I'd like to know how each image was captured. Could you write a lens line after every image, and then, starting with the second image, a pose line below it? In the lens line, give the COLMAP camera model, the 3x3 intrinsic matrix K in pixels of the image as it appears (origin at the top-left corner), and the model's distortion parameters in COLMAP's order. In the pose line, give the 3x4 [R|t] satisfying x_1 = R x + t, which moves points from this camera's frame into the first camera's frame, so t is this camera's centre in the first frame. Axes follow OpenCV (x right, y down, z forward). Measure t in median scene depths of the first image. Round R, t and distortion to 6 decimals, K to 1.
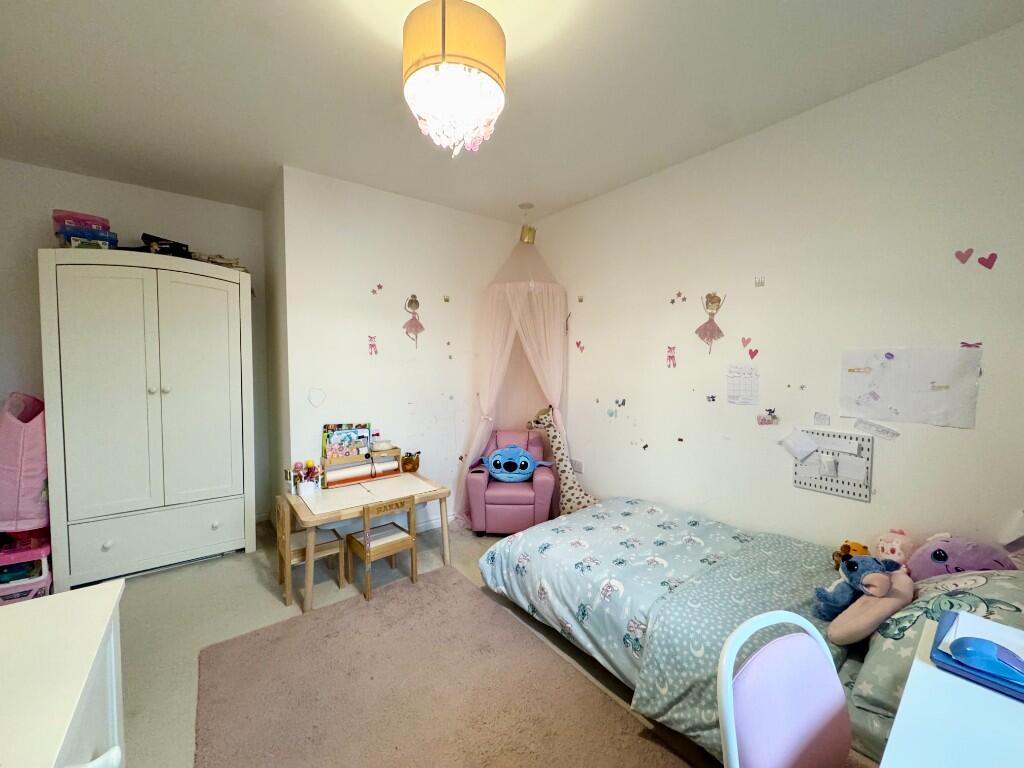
lens RADIAL K [[409.1, 0, 511.5], [0, 409.1, 382.3], [0, 0, 1]] dist [-0.000858, -0.000186]
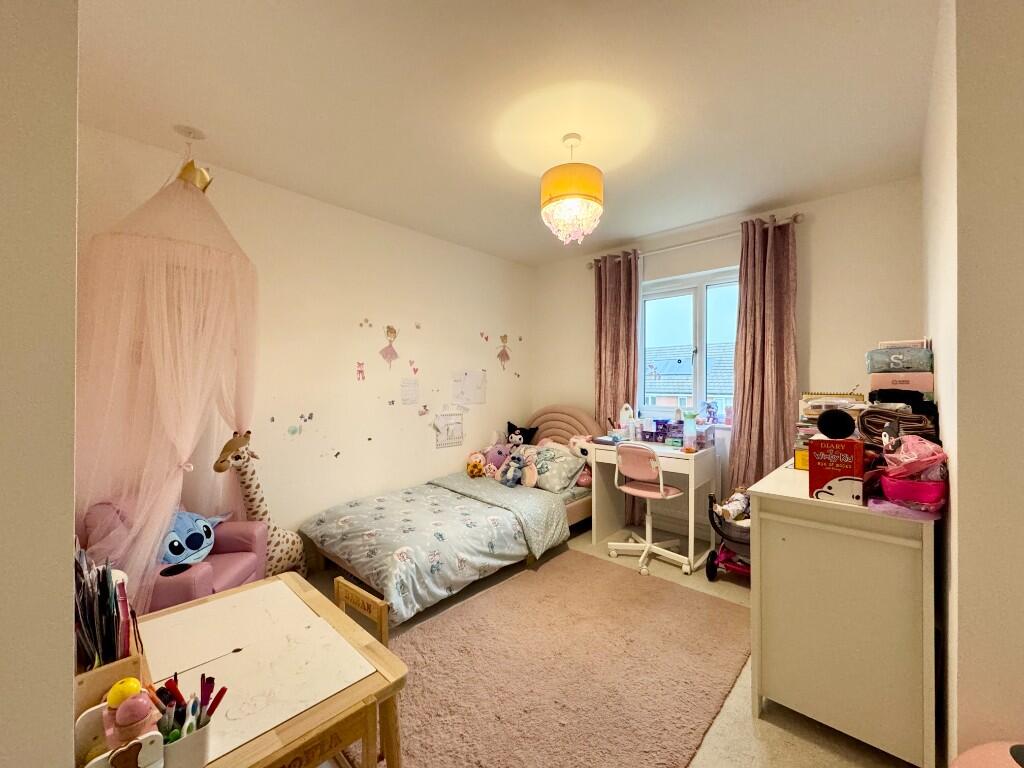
lens RADIAL K [[409.1, 0, 511.5], [0, 409.1, 382.3], [0, 0, 1]] dist [-0.000858, -0.000186]
pose [[-0.167054, -0.002644, 0.985944, -0.977825], [0.046110, 0.998881, 0.010492, -0.025477], [-0.984869, 0.047215, -0.166745, 0.881017]]
